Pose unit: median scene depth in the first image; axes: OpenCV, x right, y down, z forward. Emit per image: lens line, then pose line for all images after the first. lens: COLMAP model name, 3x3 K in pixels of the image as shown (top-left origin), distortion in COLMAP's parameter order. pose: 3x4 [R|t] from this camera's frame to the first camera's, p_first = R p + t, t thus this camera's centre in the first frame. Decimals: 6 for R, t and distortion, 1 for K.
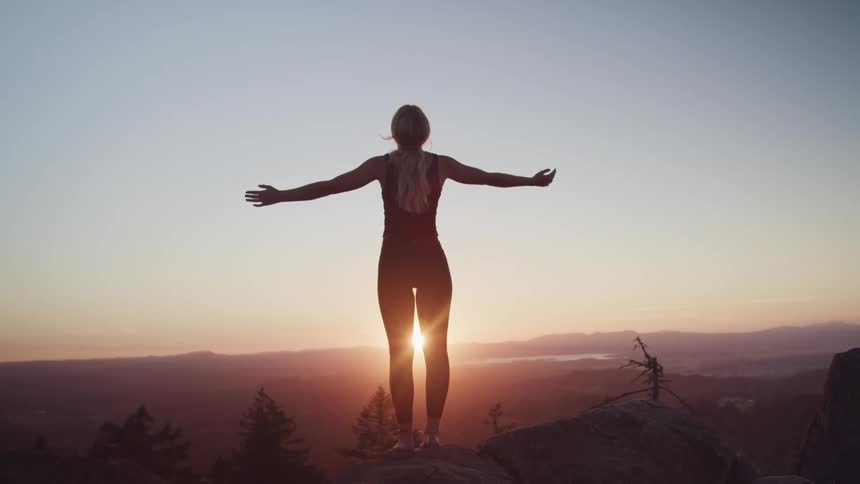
lens RADIAL K [[741.0, 0, 437.2], [0, 741.0, 246.9], [0, 0, 1]] dist [-0.081447, -0.008756]
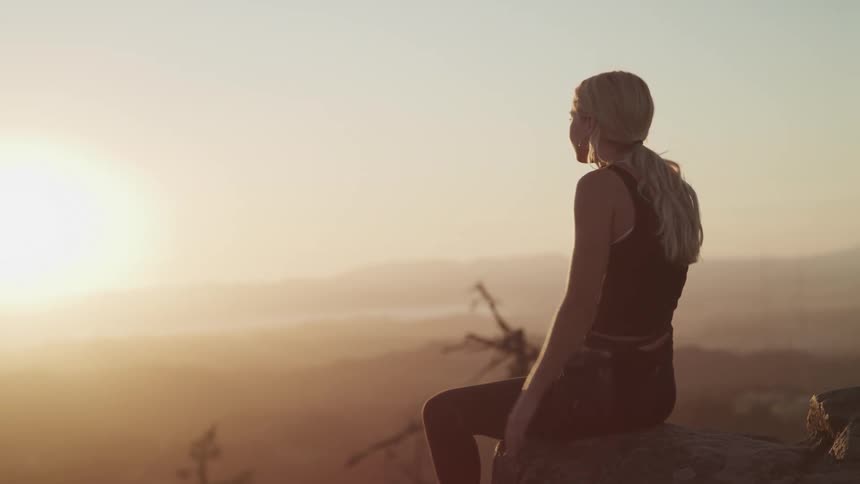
lens RADIAL K [[1622.6, 0, 453.0], [0, 1622.6, 231.0], [0, 0, 1]] dist [0.067349, 0.000000]
pose [[0.982721, -0.008582, 0.184891, 0.046540], [-0.009650, 0.995190, 0.097485, 0.000740], [-0.184839, -0.097585, 0.977912, 0.045607]]
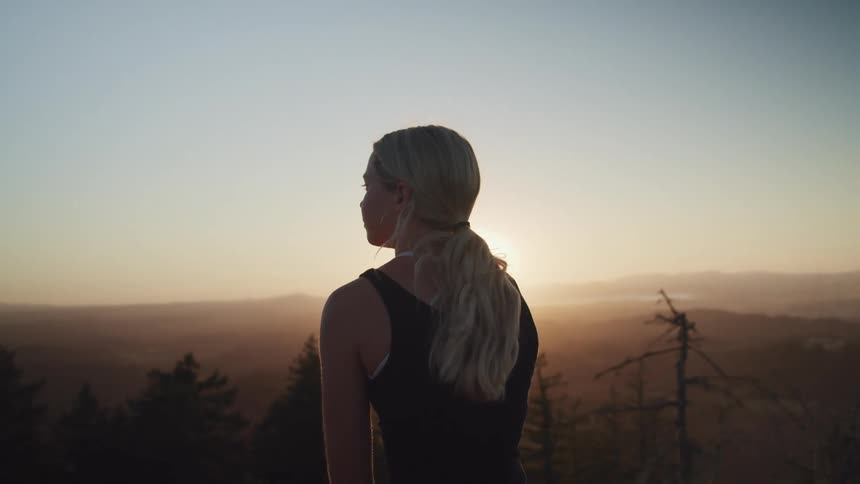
lens RADIAL K [[707.5, 0, 452.3], [0, 707.5, 250.2], [0, 0, 1]] dist [-0.080270, 0.042687]
pose [[0.993631, -0.008589, -0.112357, 0.068097], [0.017924, 0.996443, 0.082337, 0.002731], [0.111250, -0.083826, 0.990251, 0.091674]]
